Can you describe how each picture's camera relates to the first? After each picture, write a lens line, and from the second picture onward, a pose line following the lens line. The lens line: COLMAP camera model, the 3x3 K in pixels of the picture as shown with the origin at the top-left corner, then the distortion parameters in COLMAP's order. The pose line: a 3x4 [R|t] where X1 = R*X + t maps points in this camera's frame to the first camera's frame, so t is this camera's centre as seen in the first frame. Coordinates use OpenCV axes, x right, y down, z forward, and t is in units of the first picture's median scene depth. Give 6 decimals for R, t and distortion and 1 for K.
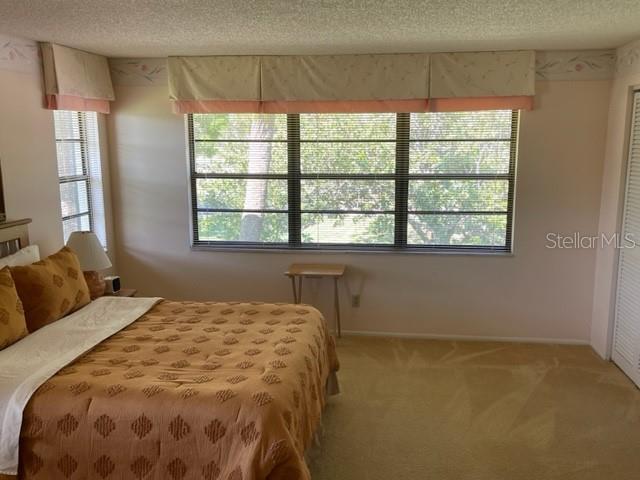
lens RADIAL K [[595.8, 0, 320.0], [0, 595.8, 240.0], [0, 0, 1]] dist [0.005853, -0.009164]
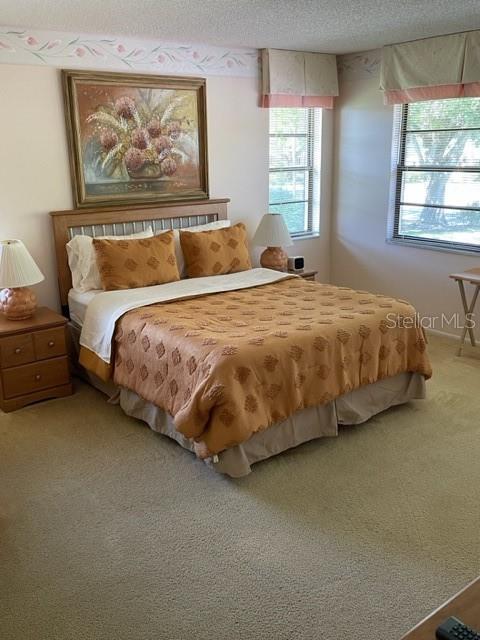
lens RADIAL K [[614.1, 0, 240.0], [0, 614.1, 320.0], [0, 0, 1]] dist [0.000914, 0.006249]
pose [[0.677974, 0.184467, -0.711564, 0.499884], [-0.102325, 0.982260, 0.157148, 0.009091], [0.727929, -0.033731, 0.684822, 0.124412]]
